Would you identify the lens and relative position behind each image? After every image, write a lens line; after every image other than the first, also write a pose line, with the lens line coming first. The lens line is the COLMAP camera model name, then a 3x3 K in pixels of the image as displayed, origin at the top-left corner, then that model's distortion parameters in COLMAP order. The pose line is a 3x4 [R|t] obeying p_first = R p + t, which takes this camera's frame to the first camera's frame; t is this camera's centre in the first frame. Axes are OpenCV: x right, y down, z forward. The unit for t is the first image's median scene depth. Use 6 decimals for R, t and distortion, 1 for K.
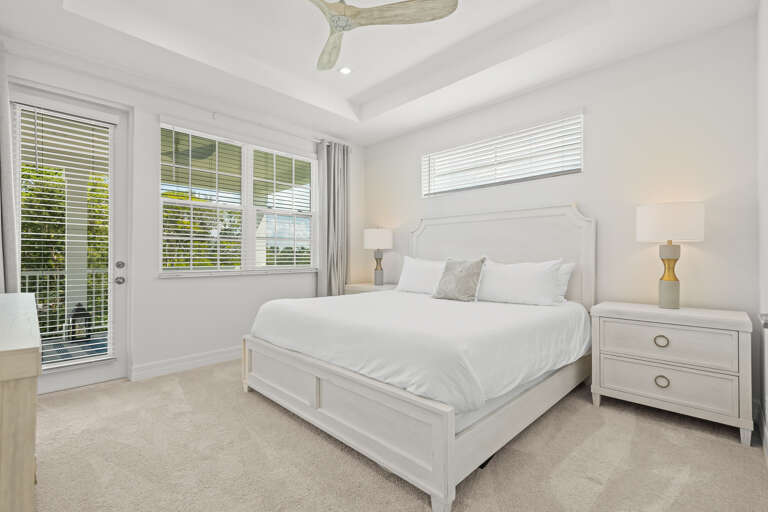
lens RADIAL K [[349.8, 0, 383.6], [0, 349.8, 256.3], [0, 0, 1]] dist [0.014556, -0.000164]
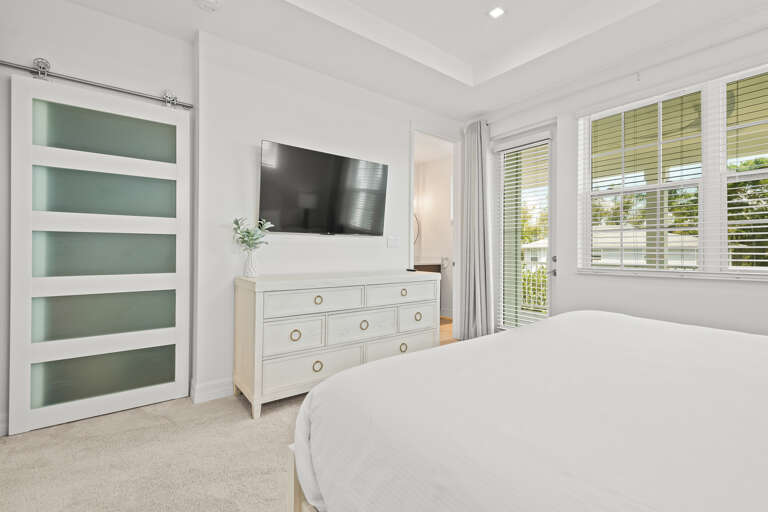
lens RADIAL K [[349.8, 0, 384.8], [0, 349.8, 252.3], [0, 0, 1]] dist [0.014556, -0.000164]
pose [[-0.148454, 0.001204, -0.988919, 0.473855], [-0.000250, 0.999999, 0.001255, 0.002002], [0.988919, 0.000433, -0.148453, 0.641077]]
